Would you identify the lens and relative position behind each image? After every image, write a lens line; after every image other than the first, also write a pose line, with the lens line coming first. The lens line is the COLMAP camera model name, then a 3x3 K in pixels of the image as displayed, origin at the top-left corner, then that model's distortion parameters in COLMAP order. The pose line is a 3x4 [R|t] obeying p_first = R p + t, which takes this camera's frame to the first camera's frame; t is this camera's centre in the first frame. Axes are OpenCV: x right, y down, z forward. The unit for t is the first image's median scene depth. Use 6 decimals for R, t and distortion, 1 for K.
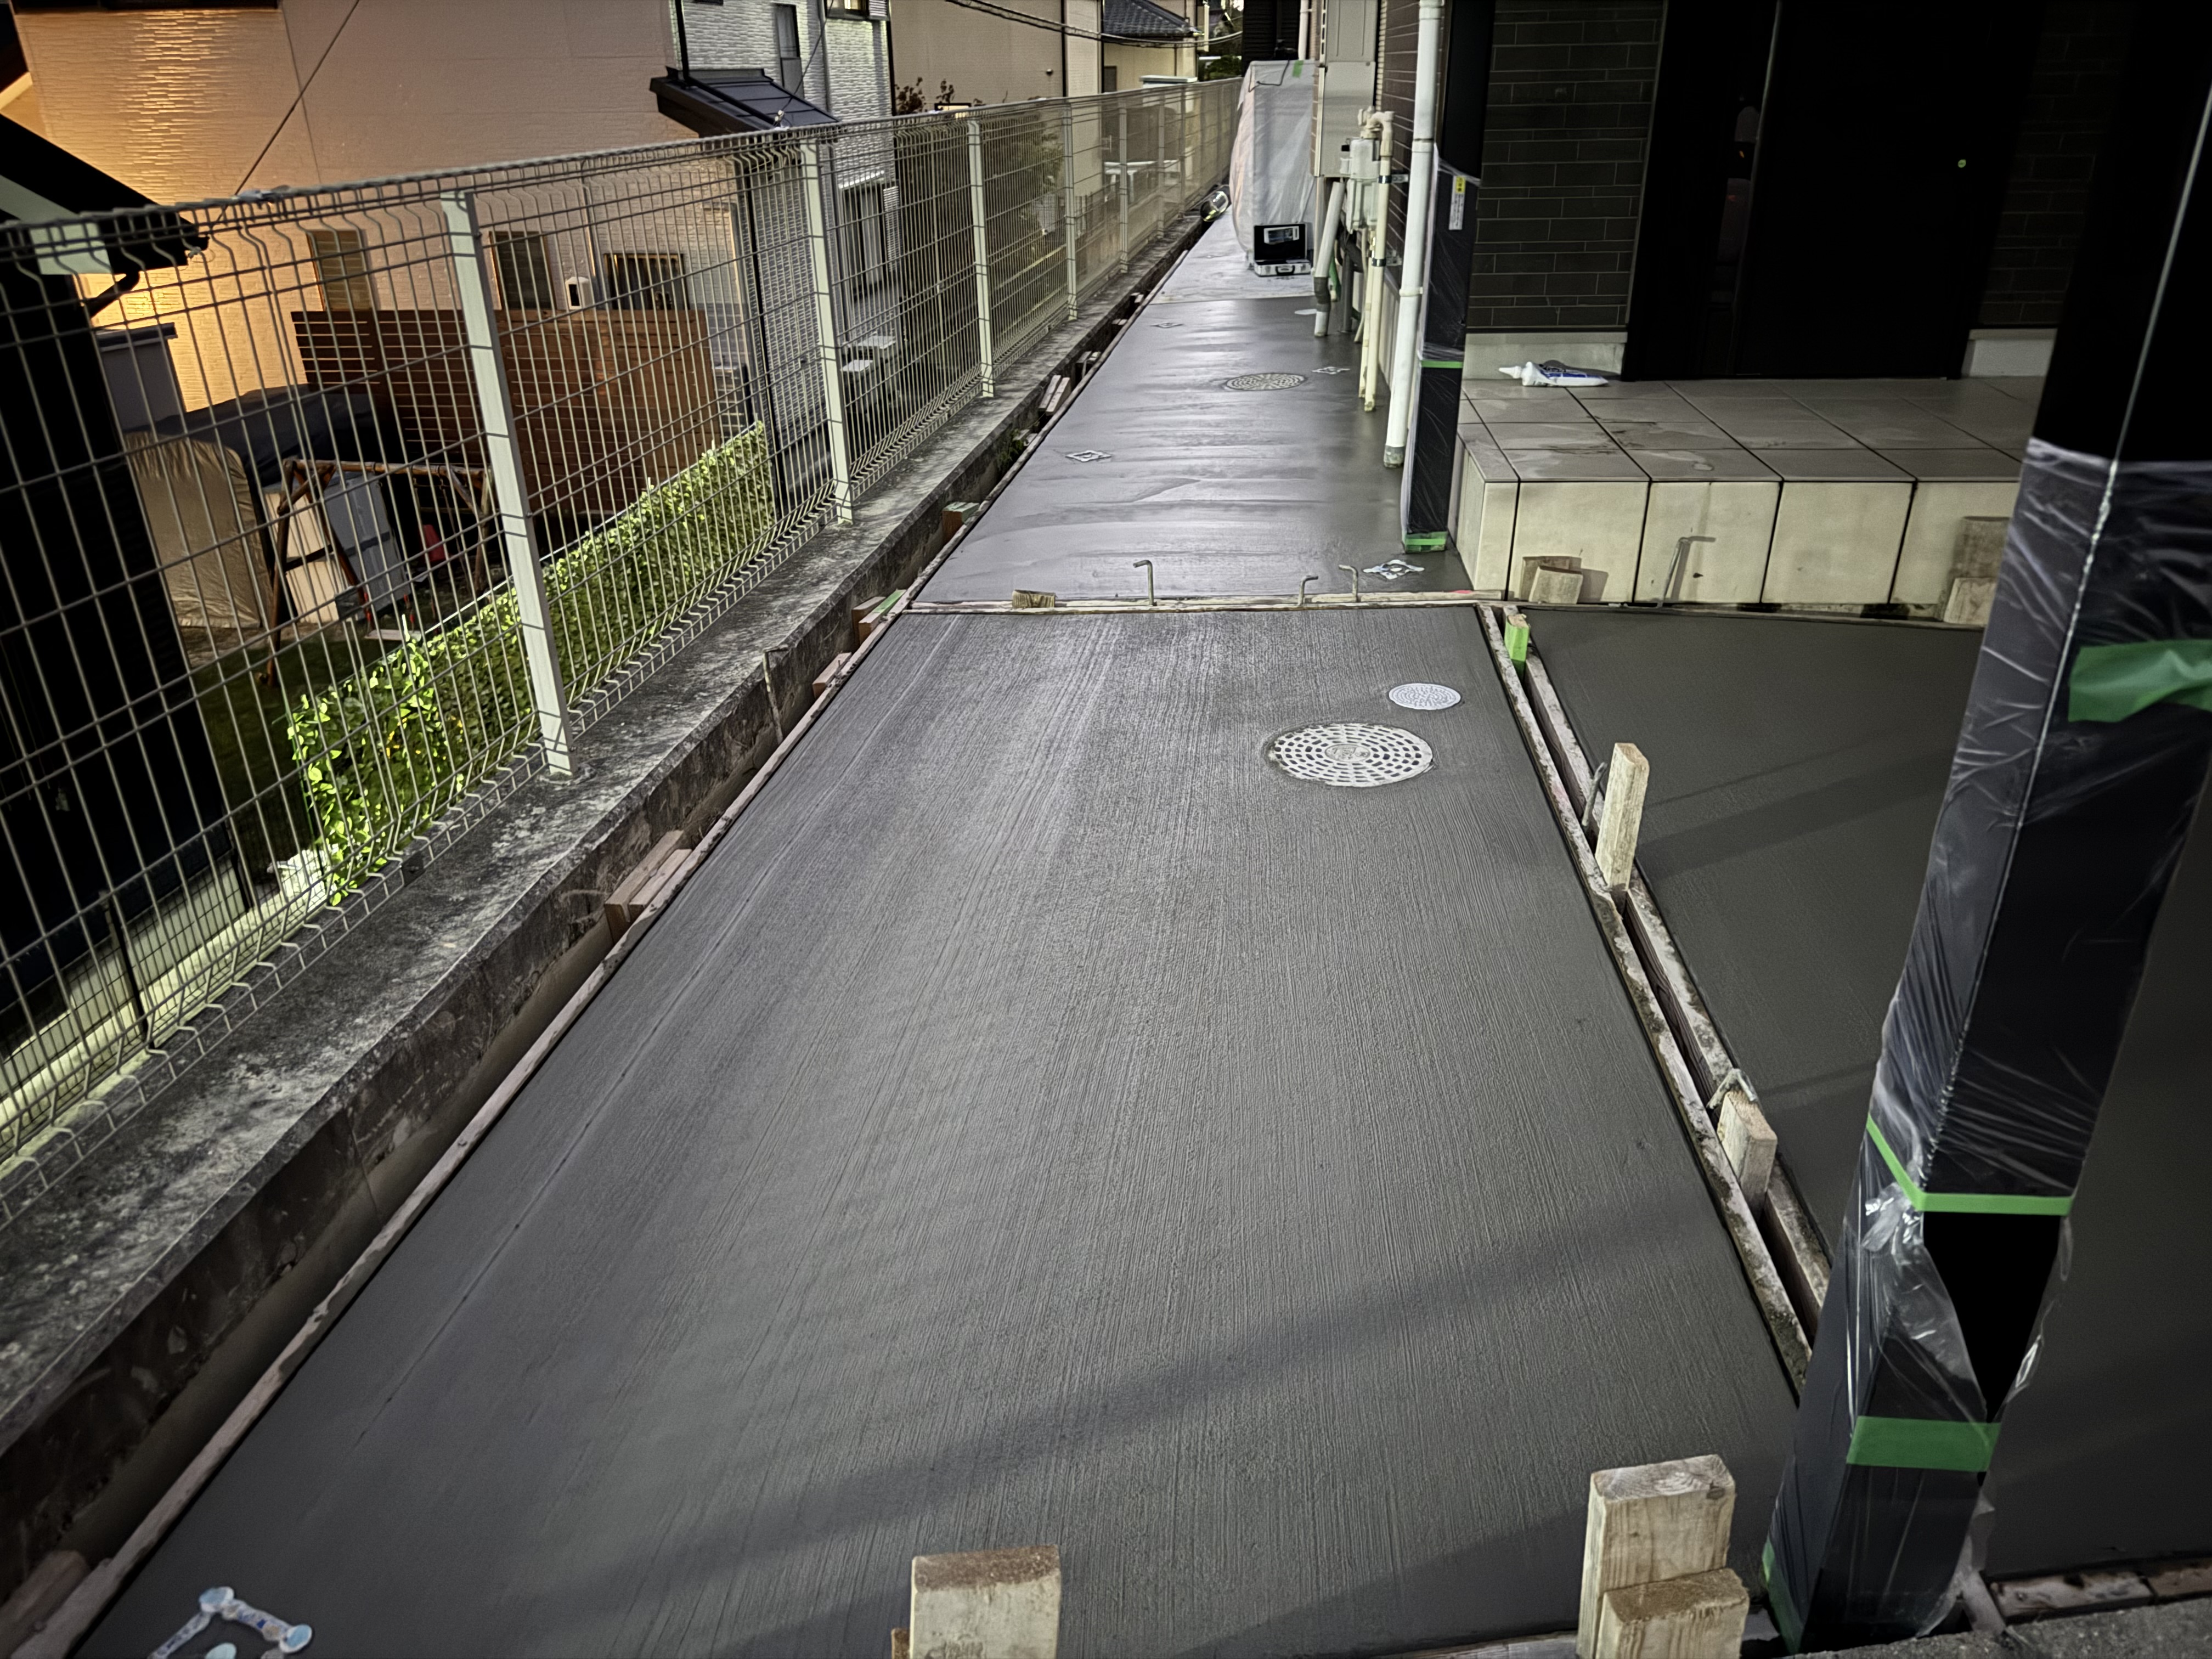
lens RADIAL K [[1551.4, 0, 1106.0], [0, 1551.4, 829.5], [0, 0, 1]] dist [0.003865, -0.003709]
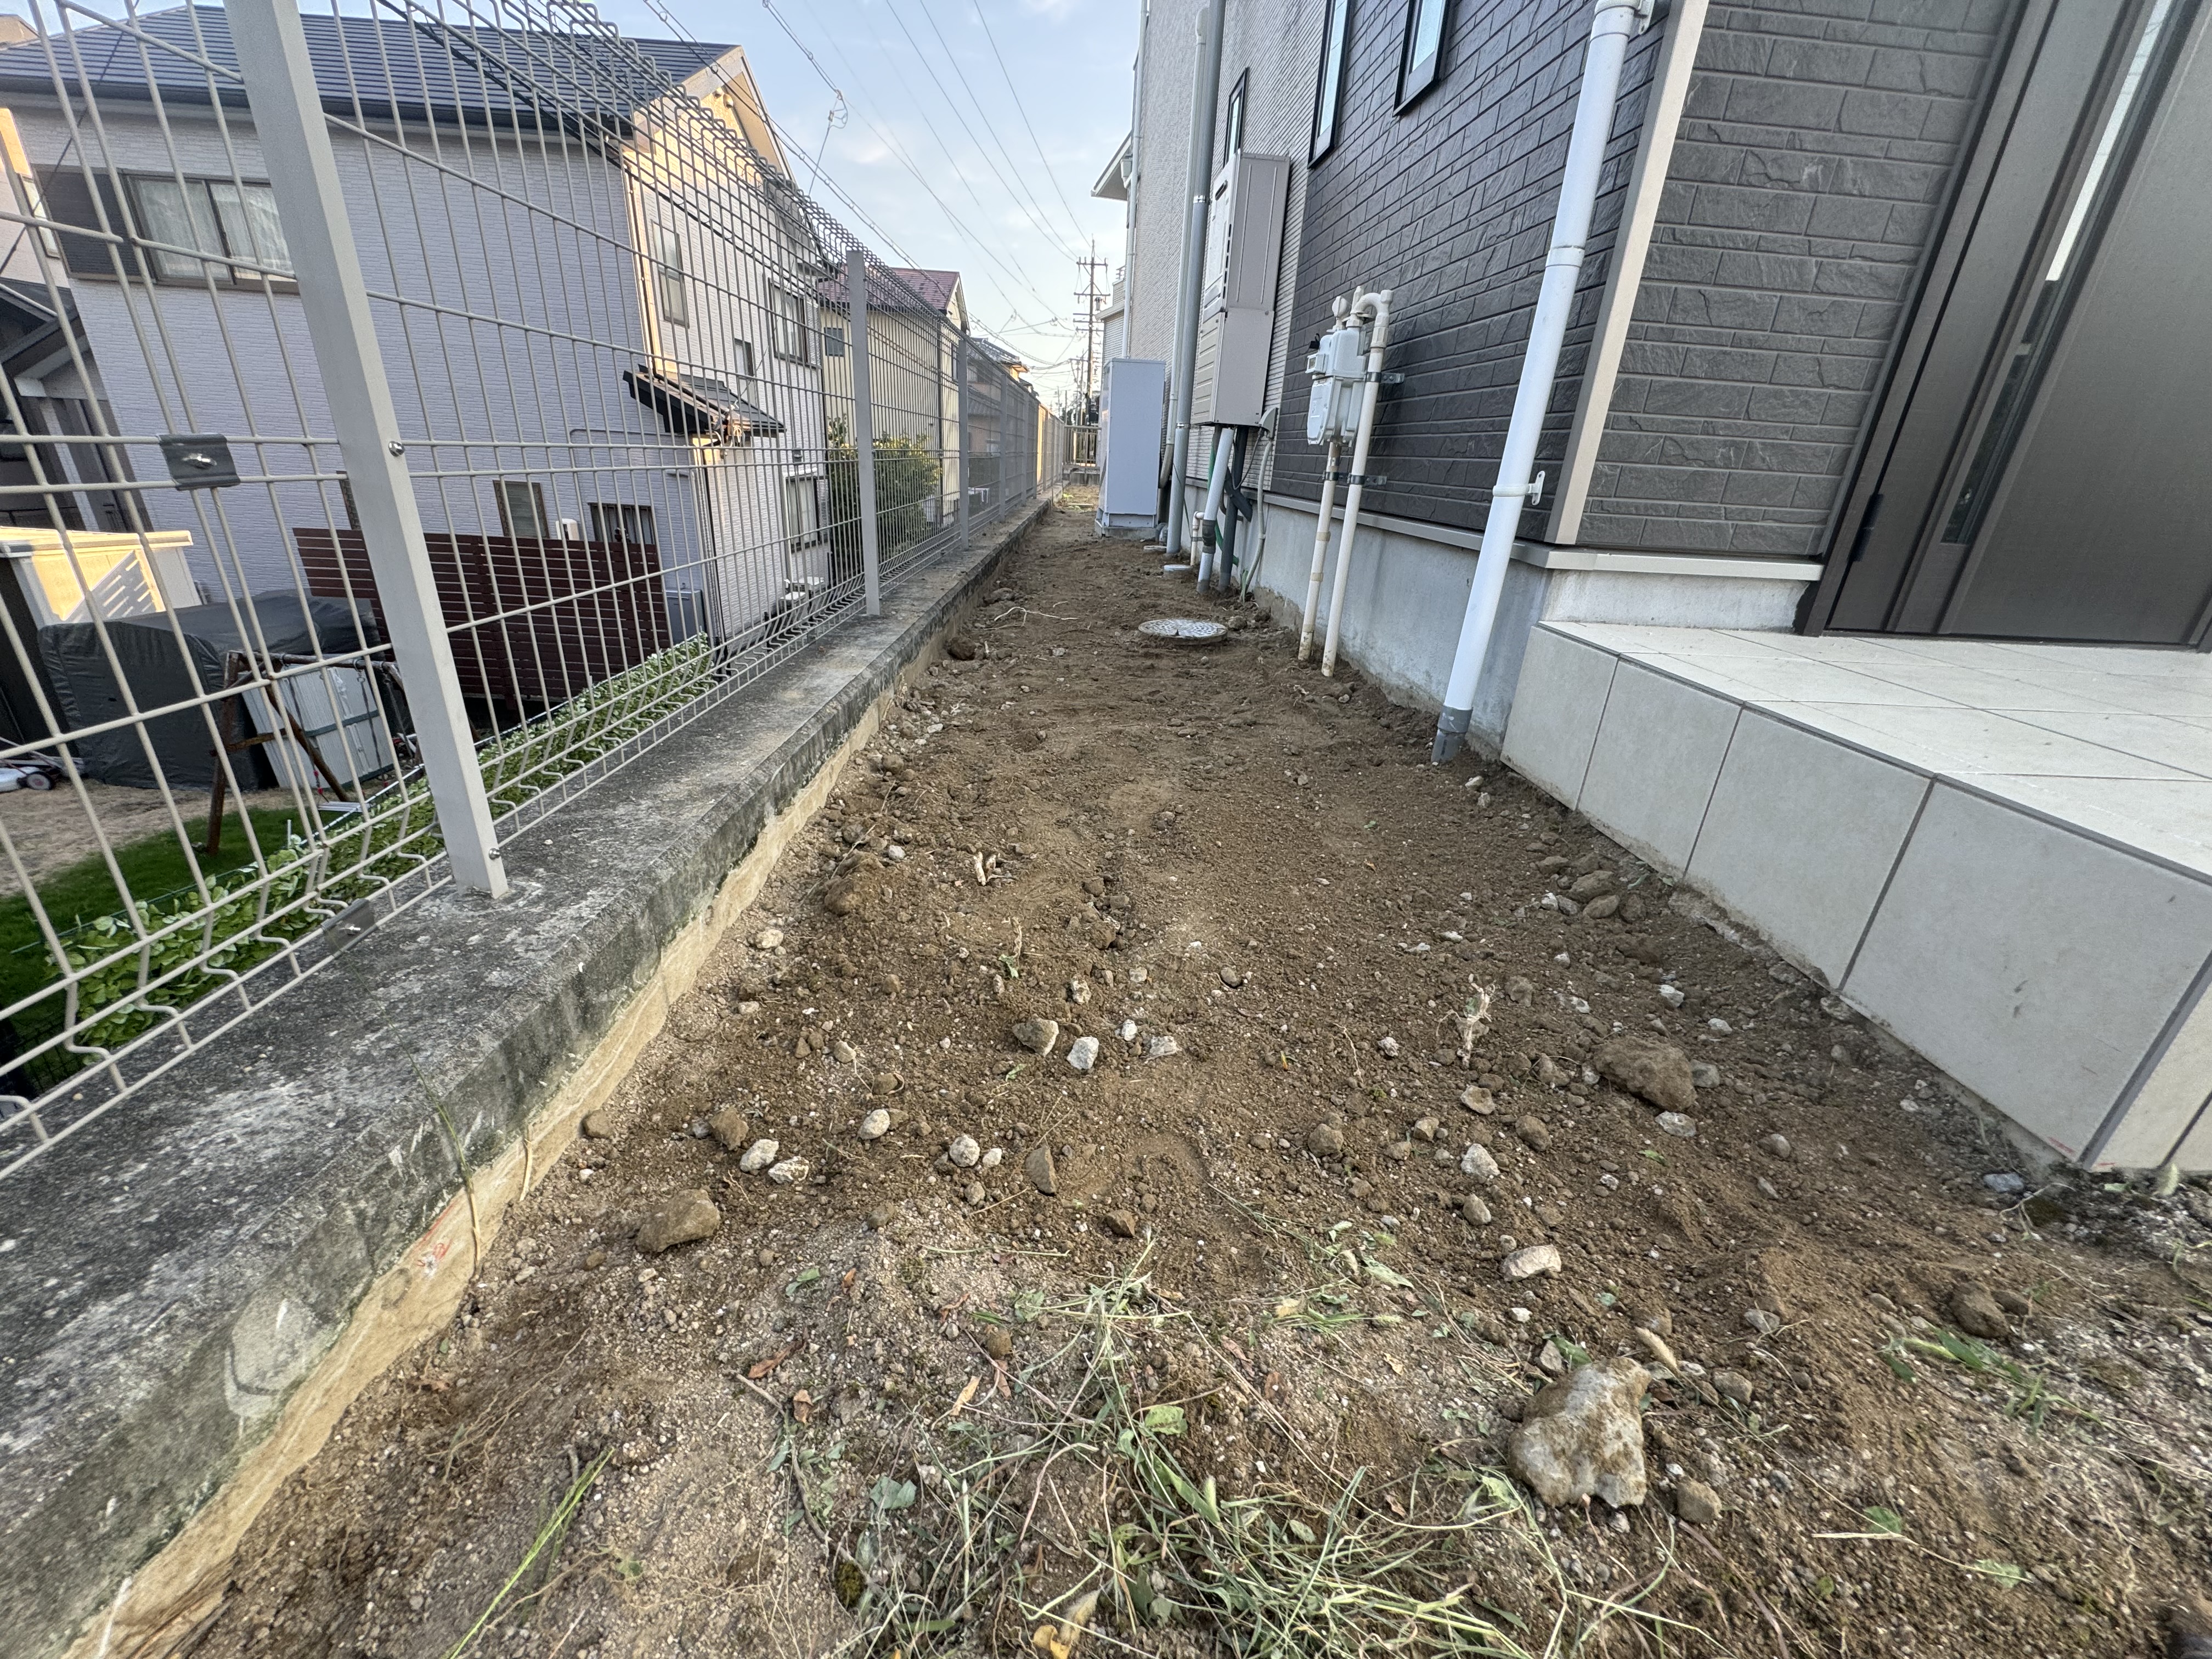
lens RADIAL K [[884.6, 0, 1106.0], [0, 884.6, 829.5], [0, 0, 1]] dist [-0.008603, -0.000115]
pose [[0.986488, 0.003518, 0.163793, -0.012895], [0.004127, 0.998919, -0.046309, -0.061038], [-0.163779, 0.046359, 0.985407, 0.219855]]
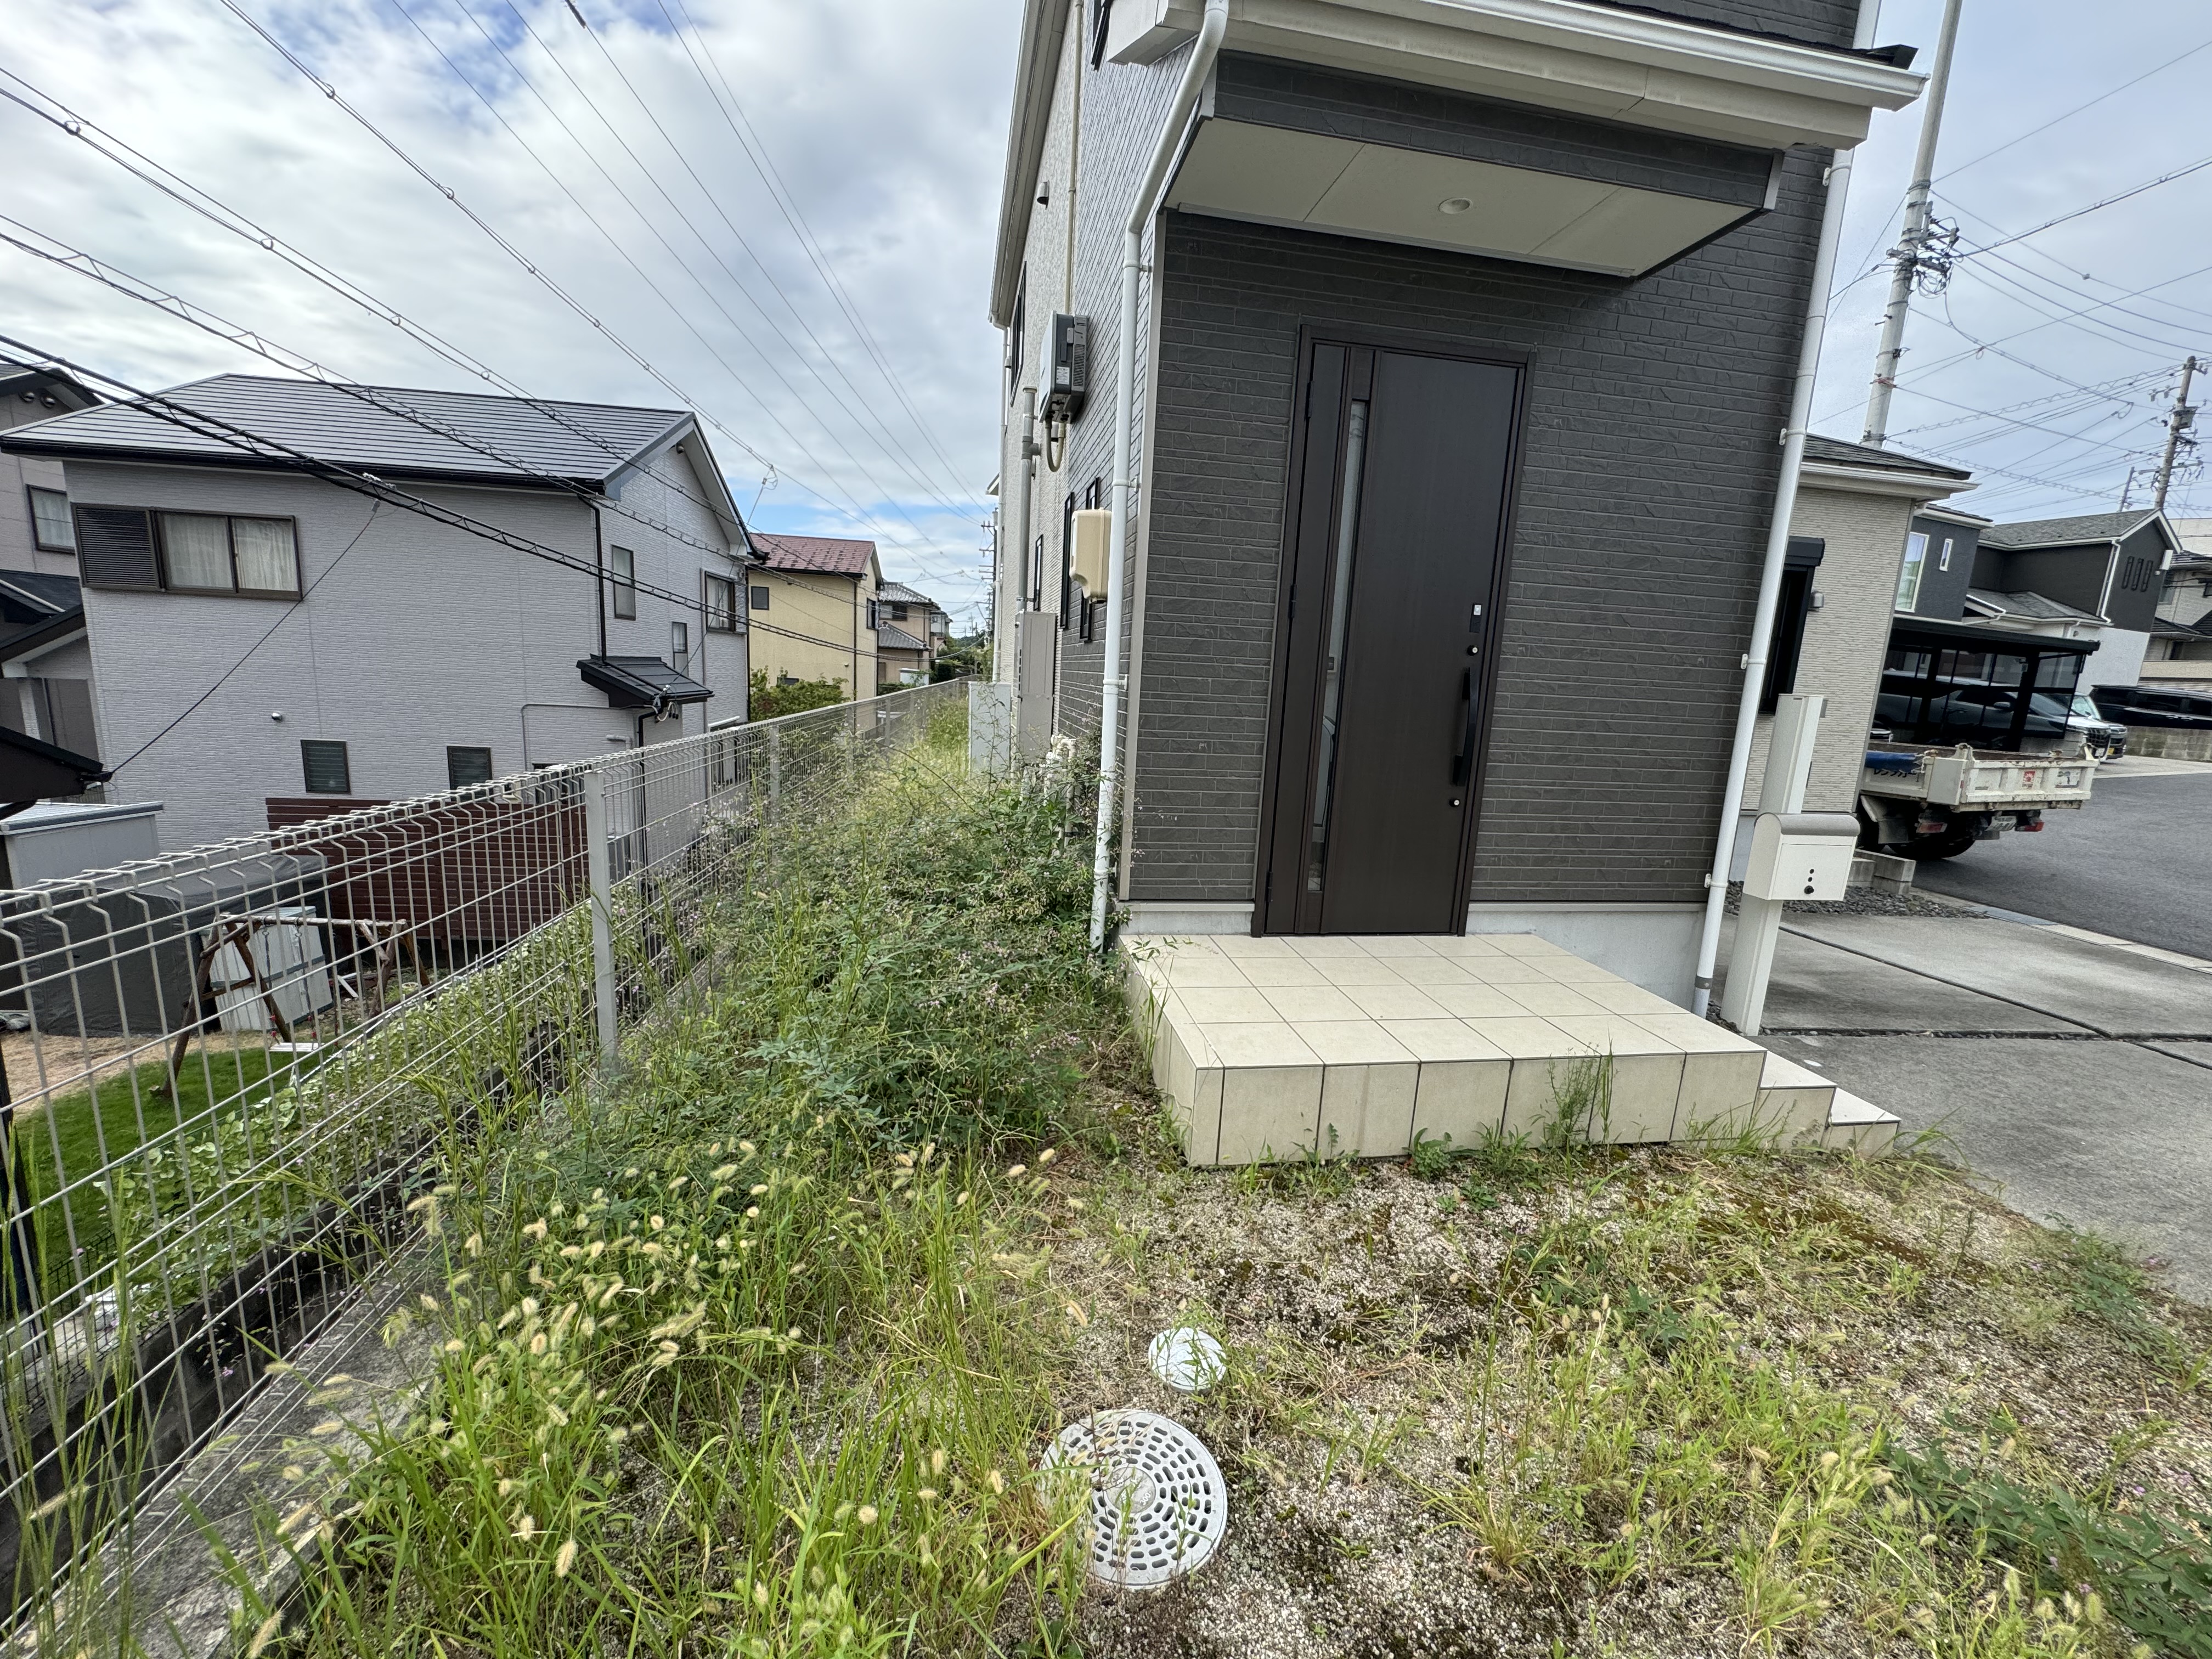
lens RADIAL K [[884.6, 0, 1106.0], [0, 884.6, 829.5], [0, 0, 1]] dist [-0.008603, -0.000115]
pose [[0.967472, 0.023060, 0.251925, 0.002047], [0.046425, 0.962741, -0.266411, -0.058813], [-0.248681, 0.269441, 0.930354, 0.088885]]
